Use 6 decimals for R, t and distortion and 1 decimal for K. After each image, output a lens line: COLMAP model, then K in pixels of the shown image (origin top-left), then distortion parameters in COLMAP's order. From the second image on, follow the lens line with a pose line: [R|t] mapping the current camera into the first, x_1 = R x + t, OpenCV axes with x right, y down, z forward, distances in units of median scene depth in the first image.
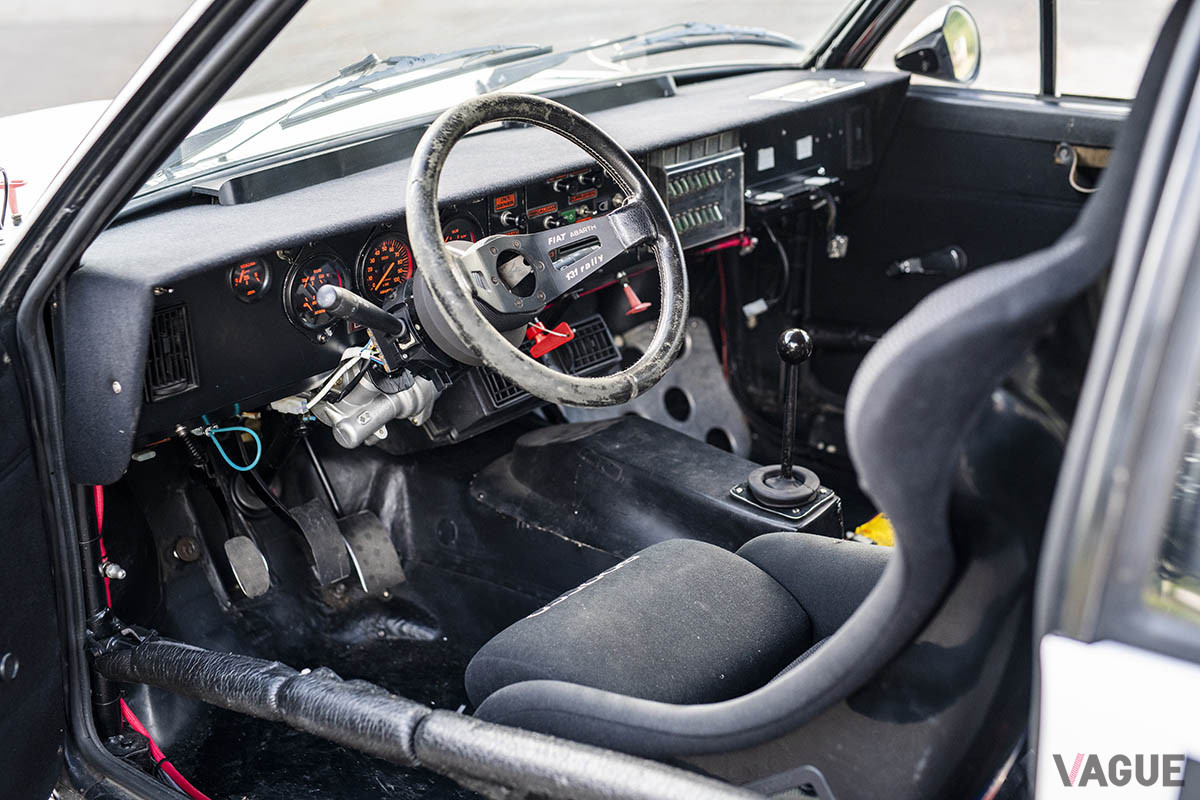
lens RADIAL K [[1783.1, 0, 600.7], [0, 1783.1, 401.8], [0, 0, 1]] dist [0.012309, 0.000000]
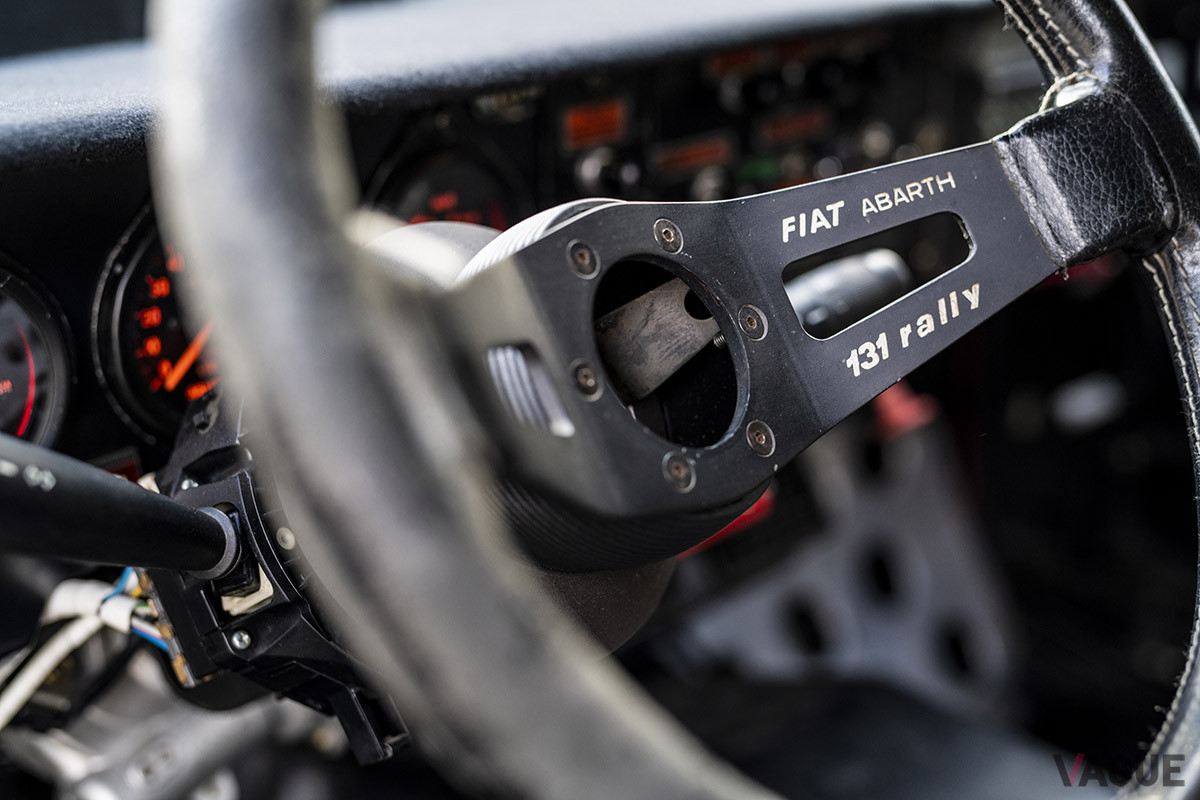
lens RADIAL K [[1783.1, 0, 599.5], [0, 1783.1, 398.3], [0, 0, 1]] dist [0.012309, 0.000000]
pose [[0.999687, 0.021580, -0.012627, -0.052529], [-0.021766, 0.999653, -0.014835, -0.059914], [0.012302, 0.015105, 0.999810, 0.729515]]
